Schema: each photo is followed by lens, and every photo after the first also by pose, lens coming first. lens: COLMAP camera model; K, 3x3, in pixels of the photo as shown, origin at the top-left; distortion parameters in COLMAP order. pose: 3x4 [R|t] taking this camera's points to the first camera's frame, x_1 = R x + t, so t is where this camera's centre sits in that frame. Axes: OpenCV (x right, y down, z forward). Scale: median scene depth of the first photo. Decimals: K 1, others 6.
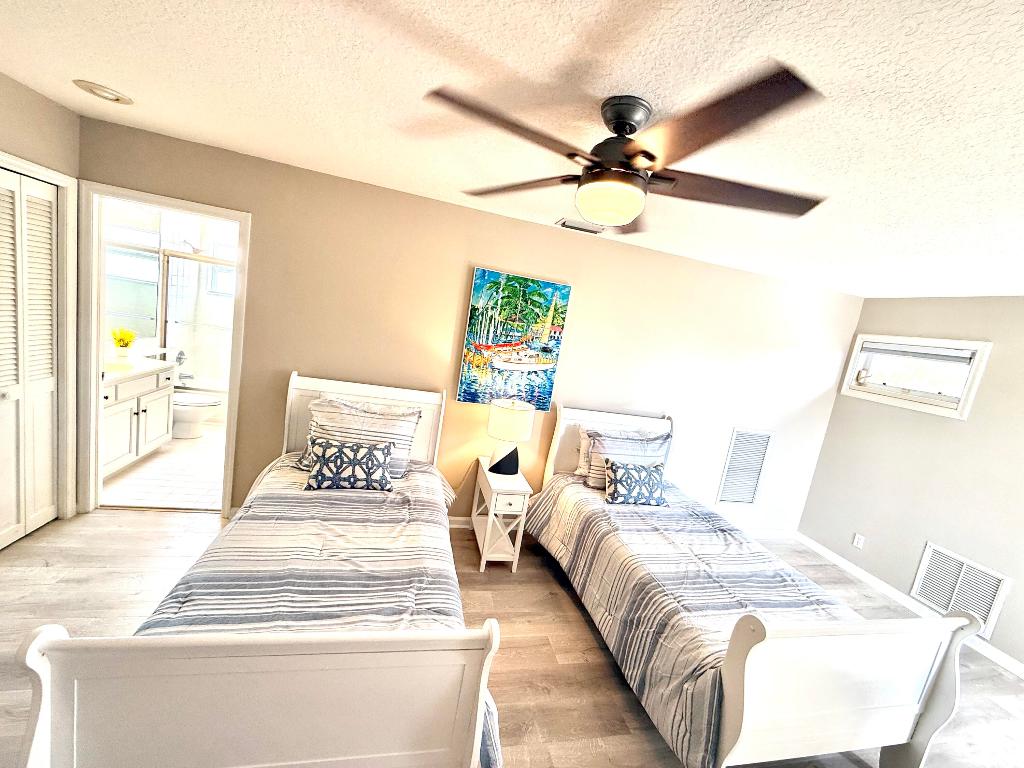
lens RADIAL K [[408.6, 0, 512.2], [0, 408.6, 383.3], [0, 0, 1]] dist [-0.003389, 0.002060]
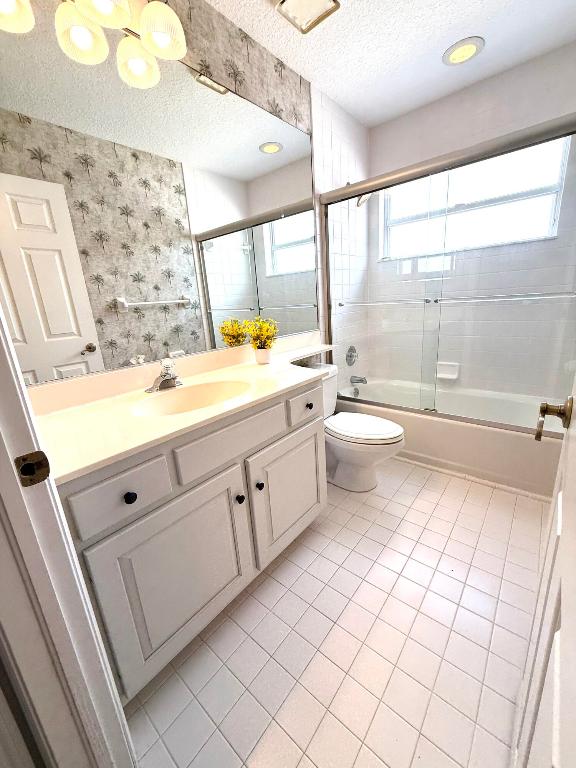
lens RADIAL K [[306.4, 0, 284.3], [0, 306.4, 383.4], [0, 0, 1]] dist [-0.003389, 0.002060]
pose [[0.562580, 0.017829, -0.826550, -0.373146], [0.041273, 0.997915, 0.049617, -0.039682], [0.825712, -0.062028, 0.560672, 0.519313]]
